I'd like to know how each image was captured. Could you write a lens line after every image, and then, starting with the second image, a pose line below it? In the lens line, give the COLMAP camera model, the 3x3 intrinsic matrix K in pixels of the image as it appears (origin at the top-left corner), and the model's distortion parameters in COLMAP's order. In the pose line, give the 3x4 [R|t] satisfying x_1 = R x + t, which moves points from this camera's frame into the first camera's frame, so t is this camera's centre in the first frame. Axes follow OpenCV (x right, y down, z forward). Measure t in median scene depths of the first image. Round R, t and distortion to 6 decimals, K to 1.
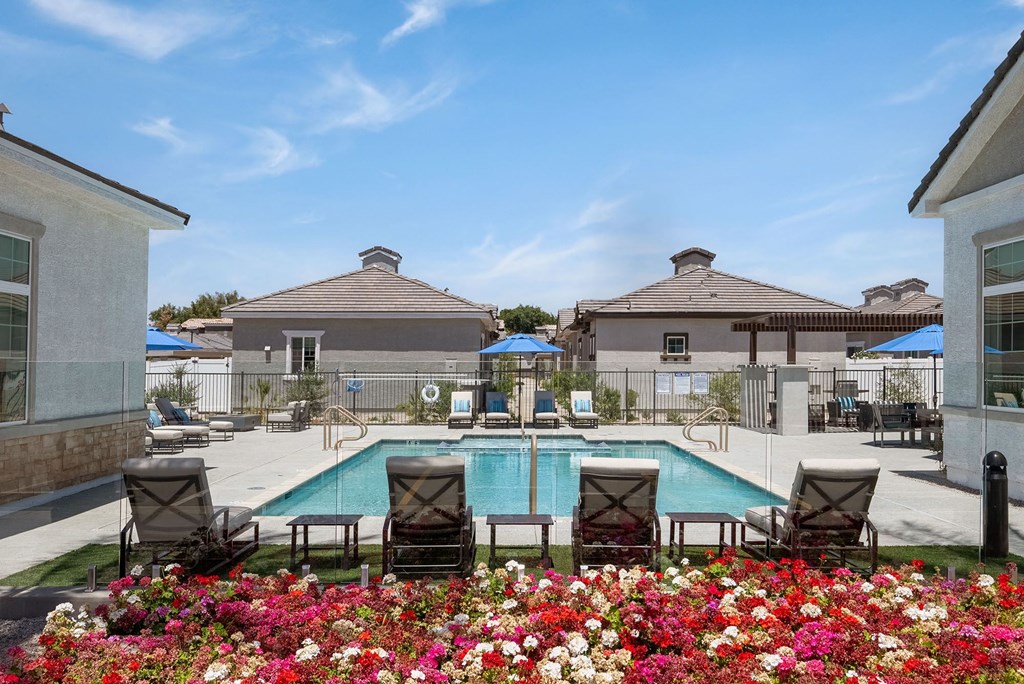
lens RADIAL K [[992.6, 0, 512.0], [0, 992.6, 342.0], [0, 0, 1]] dist [0.002420, 0.000140]
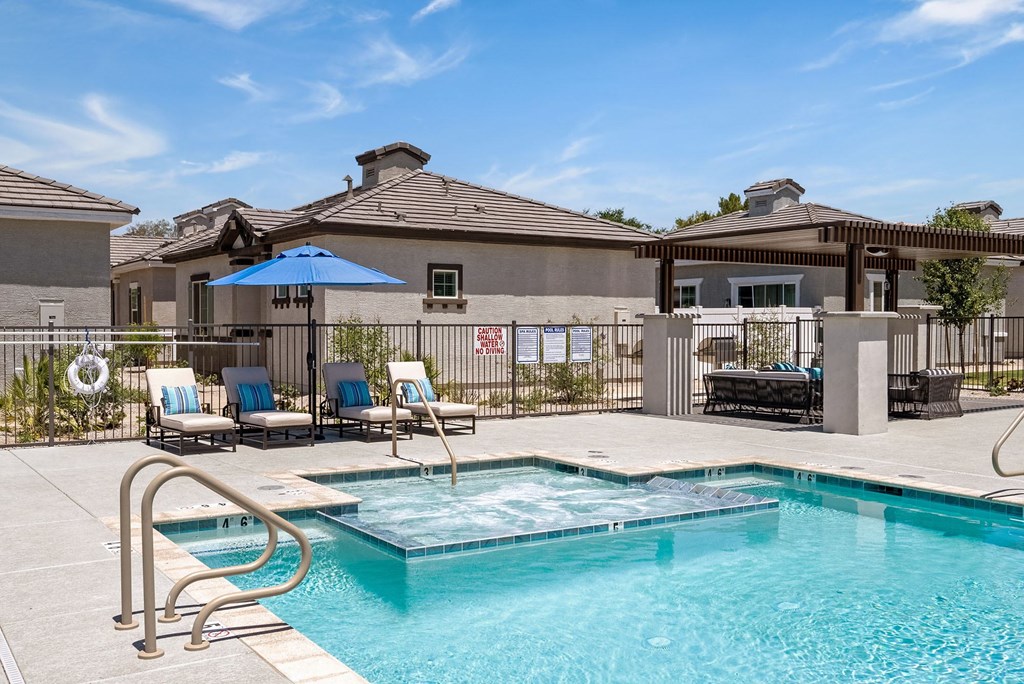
lens RADIAL K [[992.6, 0, 512.0], [0, 992.6, 342.0], [0, 0, 1]] dist [0.002420, 0.000140]
pose [[0.835494, -0.010427, 0.549400, -0.144610], [-0.012517, 0.999199, 0.037998, 0.015834], [-0.549357, -0.038624, 0.834695, 0.452513]]
